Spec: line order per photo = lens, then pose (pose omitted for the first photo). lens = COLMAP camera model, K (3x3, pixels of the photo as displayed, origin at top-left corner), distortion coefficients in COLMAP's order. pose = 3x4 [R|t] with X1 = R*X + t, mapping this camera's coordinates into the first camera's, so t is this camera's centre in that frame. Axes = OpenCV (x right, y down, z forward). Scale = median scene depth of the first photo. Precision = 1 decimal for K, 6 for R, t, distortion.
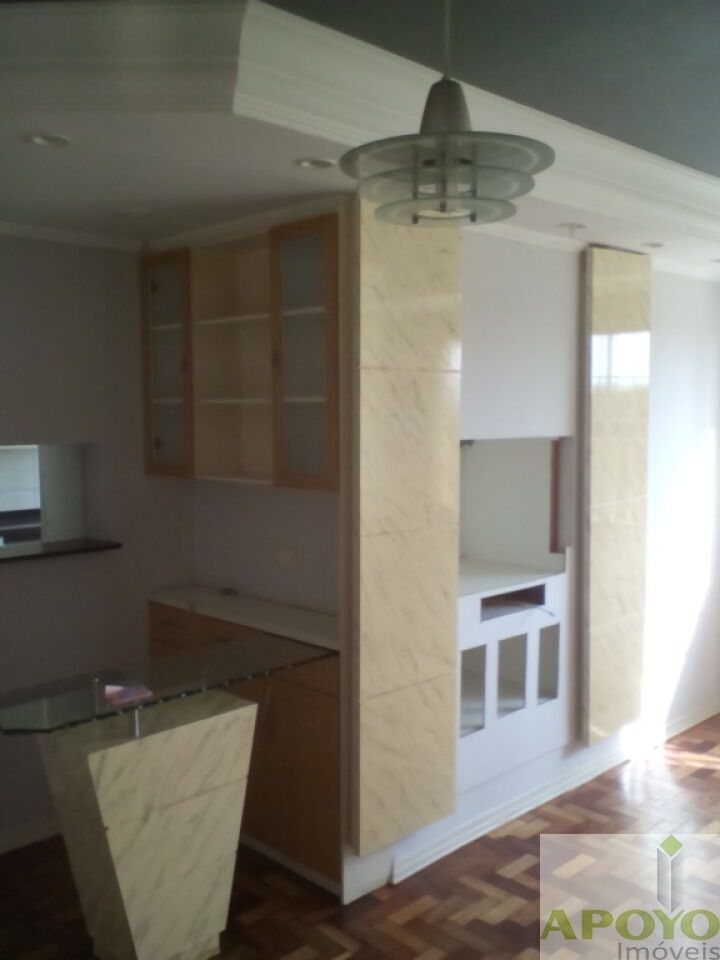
lens RADIAL K [[942.4, 0, 360.9], [0, 942.4, 487.7], [0, 0, 1]] dist [0.002999, 0.003006]
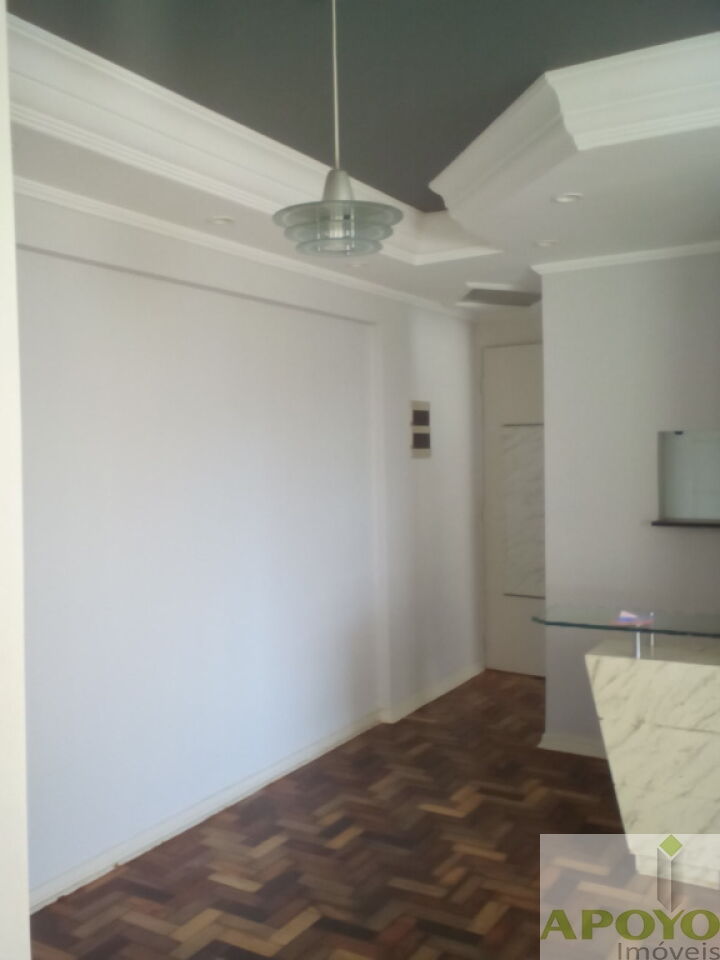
lens RADIAL K [[937.0, 0, 346.2], [0, 937.0, 491.3], [0, 0, 1]] dist [0.013516, 0.011966]
pose [[0.260177, 0.050040, -0.964263, 0.833293], [-0.062455, 0.997437, 0.034909, 0.030143], [0.963539, 0.051141, 0.262636, 0.310193]]
